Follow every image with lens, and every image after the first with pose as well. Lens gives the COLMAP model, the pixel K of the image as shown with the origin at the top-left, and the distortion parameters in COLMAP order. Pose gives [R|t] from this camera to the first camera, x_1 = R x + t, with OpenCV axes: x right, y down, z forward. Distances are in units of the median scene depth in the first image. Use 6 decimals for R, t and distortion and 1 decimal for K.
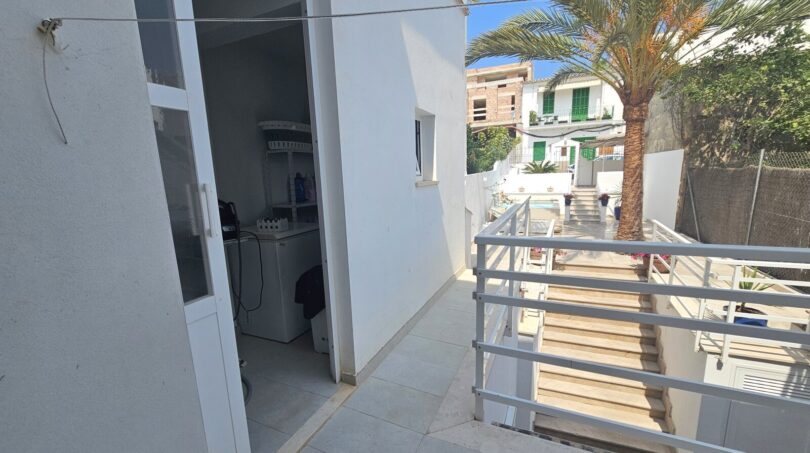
lens RADIAL K [[333.7, 0, 405.0], [0, 333.7, 226.5], [0, 0, 1]] dist [-0.001278, -0.000105]
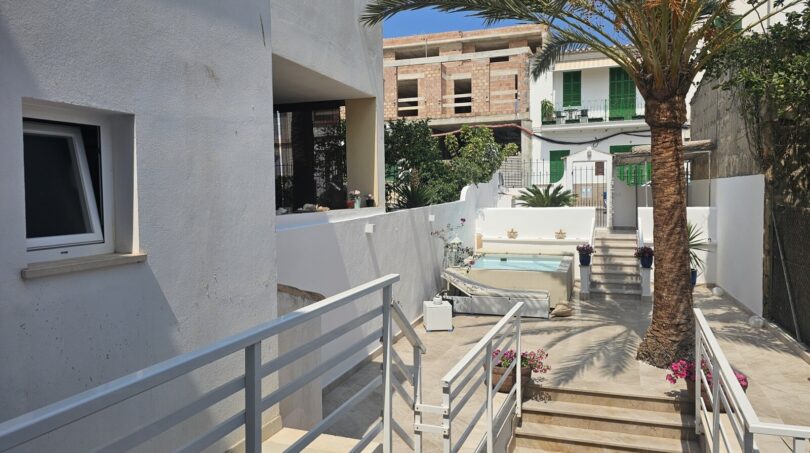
lens RADIAL K [[571.9, 0, 404.6], [0, 571.9, 202.4], [0, 0, 1]] dist [0.007328, -0.000987]
pose [[0.996864, 0.018081, 0.077038, 0.079834], [-0.006726, 0.989384, -0.145170, -0.019896], [-0.078845, 0.144197, 0.986403, 0.041082]]
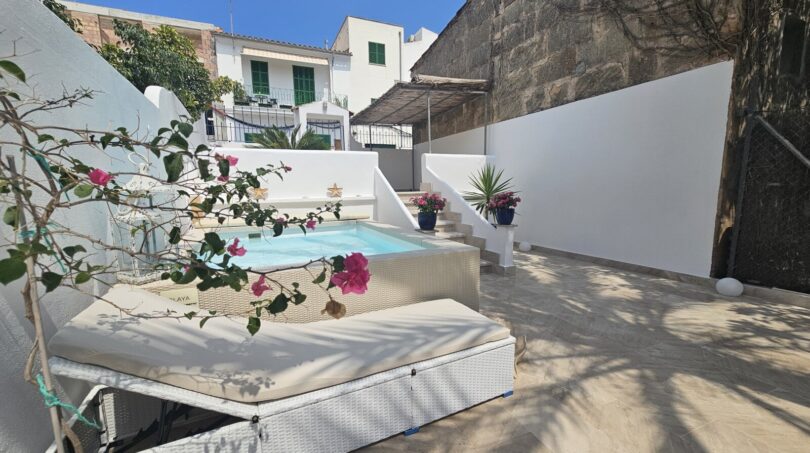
lens RADIAL K [[333.7, 0, 405.0], [0, 333.7, 226.5], [0, 0, 1]] dist [-0.001278, -0.000105]
pose [[0.667496, -0.071686, 0.741154, 0.173943], [0.122823, 0.992321, -0.014637, -0.048502], [-0.734413, 0.100801, 0.671175, 0.594406]]
